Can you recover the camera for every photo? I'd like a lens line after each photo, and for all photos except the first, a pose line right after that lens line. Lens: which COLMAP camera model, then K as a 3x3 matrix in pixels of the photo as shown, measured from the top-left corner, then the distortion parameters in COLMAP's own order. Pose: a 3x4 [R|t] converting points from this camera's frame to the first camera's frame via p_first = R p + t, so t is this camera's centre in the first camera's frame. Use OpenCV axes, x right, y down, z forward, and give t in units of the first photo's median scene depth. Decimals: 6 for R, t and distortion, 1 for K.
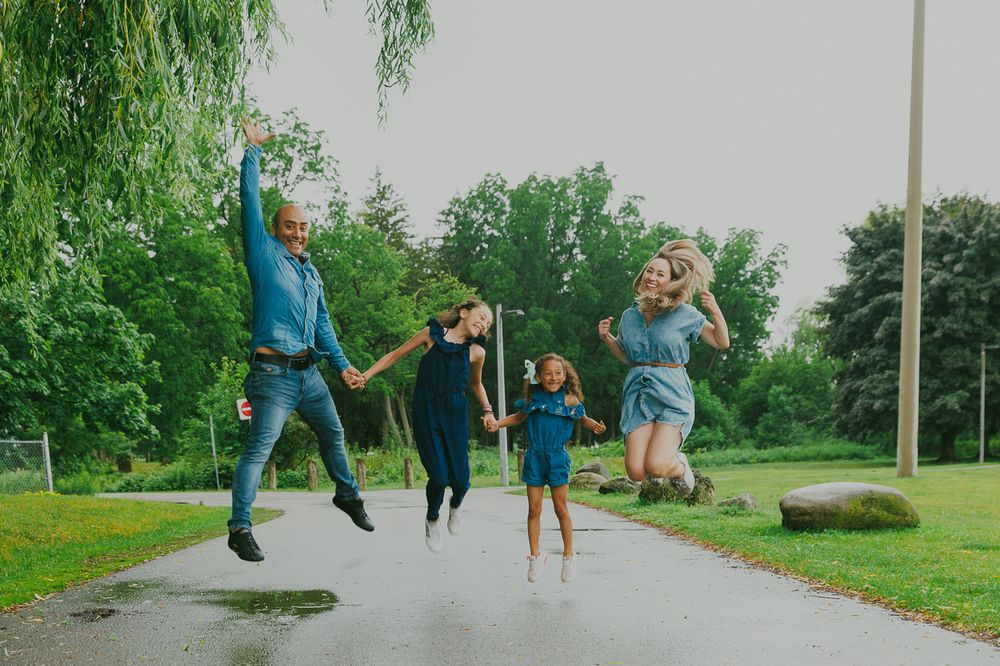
lens RADIAL K [[1690.7, 0, 500.4], [0, 1690.7, 351.8], [0, 0, 1]] dist [0.025412, 0.071397]
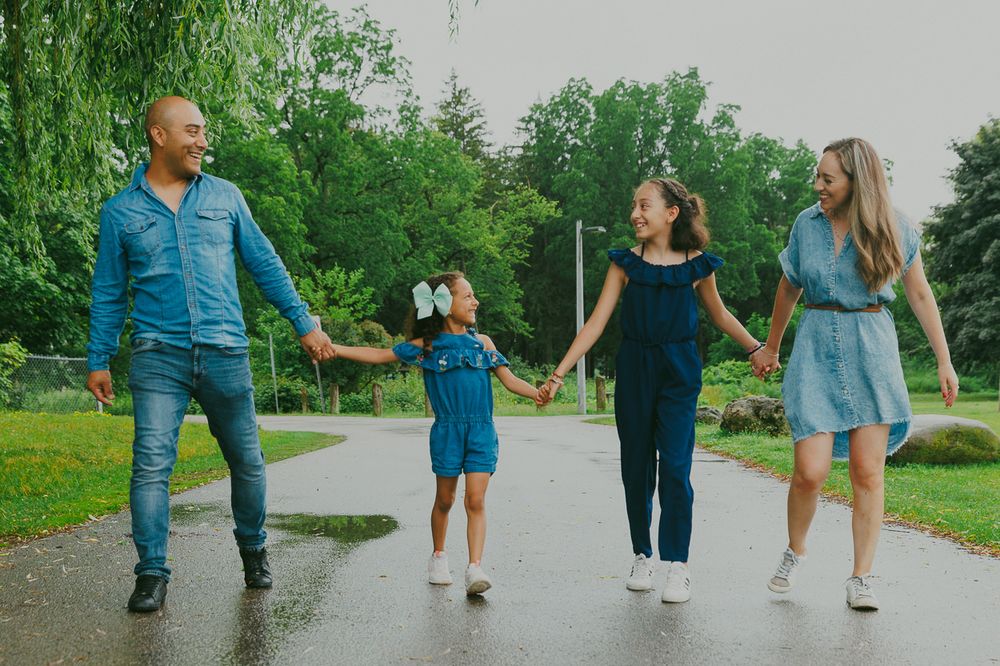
lens RADIAL K [[1402.4, 0, 500.0], [0, 1402.4, 333.0], [0, 0, 1]] dist [-0.104668, 0.987100]
pose [[0.999879, 0.015217, -0.003291, -0.042028], [-0.015112, 0.999444, 0.029737, 0.012017], [0.003742, -0.029684, 0.999552, 0.227956]]
